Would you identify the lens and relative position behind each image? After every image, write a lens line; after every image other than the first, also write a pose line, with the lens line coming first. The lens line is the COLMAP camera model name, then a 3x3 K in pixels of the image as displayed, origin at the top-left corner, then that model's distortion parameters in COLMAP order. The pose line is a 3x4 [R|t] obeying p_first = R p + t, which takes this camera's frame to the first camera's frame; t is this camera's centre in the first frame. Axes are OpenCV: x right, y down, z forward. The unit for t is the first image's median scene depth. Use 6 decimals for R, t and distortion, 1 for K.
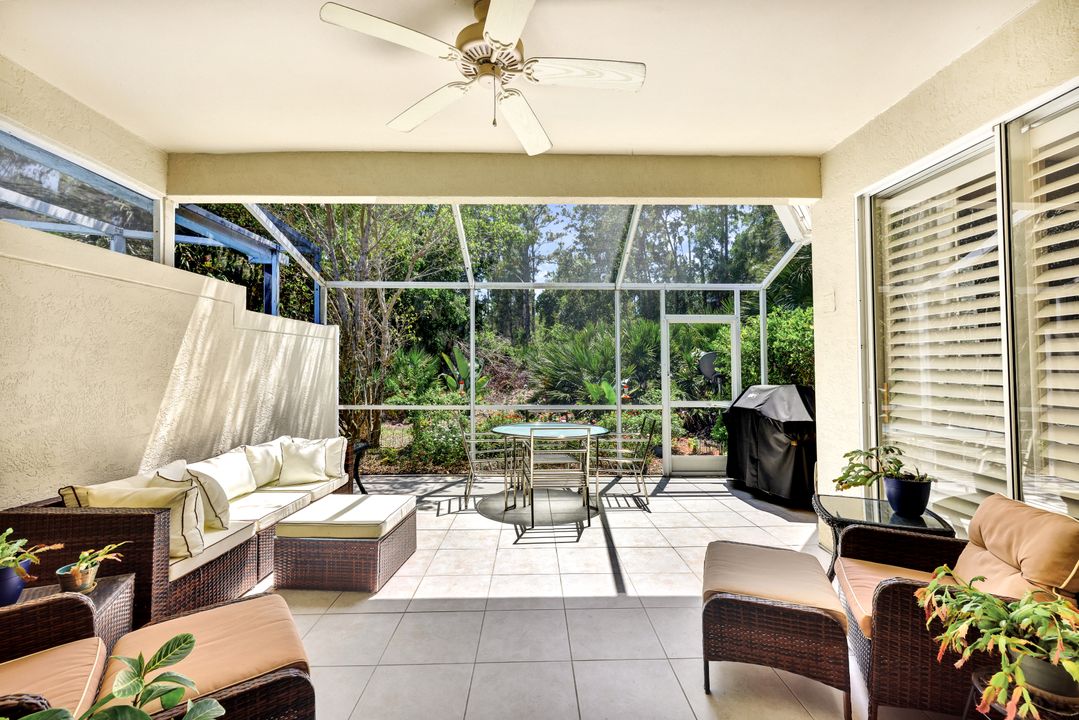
lens RADIAL K [[439.6, 0, 538.1], [0, 439.6, 352.9], [0, 0, 1]] dist [0.000012, 0.000297]
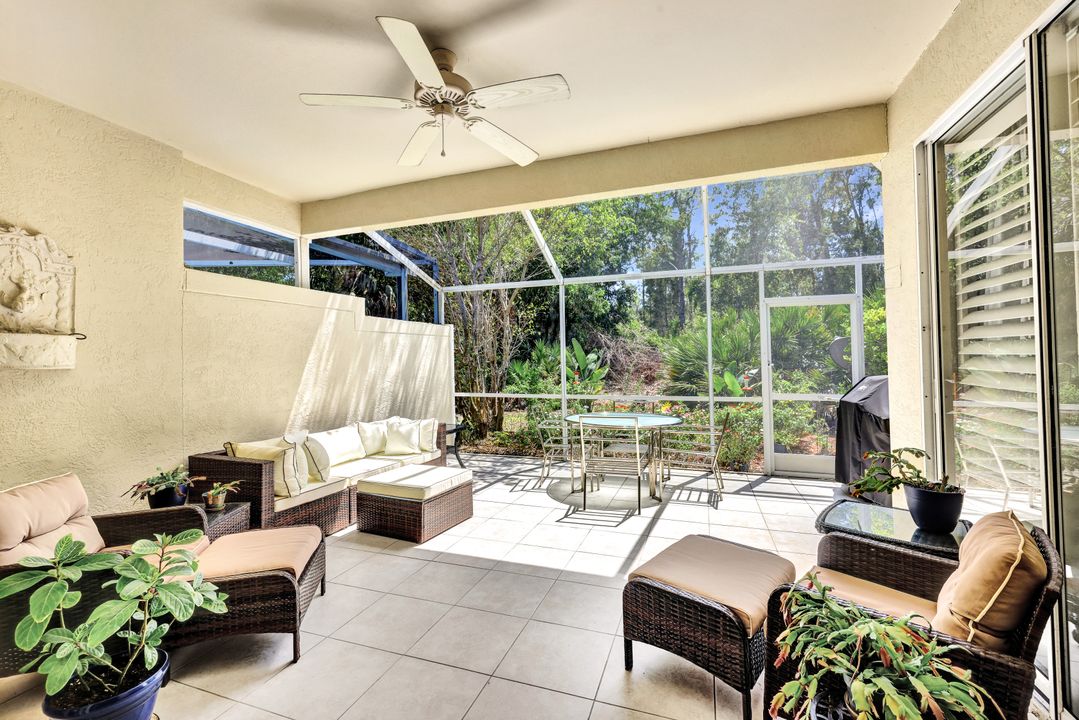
lens RADIAL K [[439.6, 0, 548.9], [0, 439.6, 351.6], [0, 0, 1]] dist [0.000012, 0.000297]
pose [[0.938181, -0.018163, -0.345667, 0.239569], [0.024294, 0.999615, 0.013413, 0.000553], [0.345291, -0.020982, 0.938261, -0.010923]]
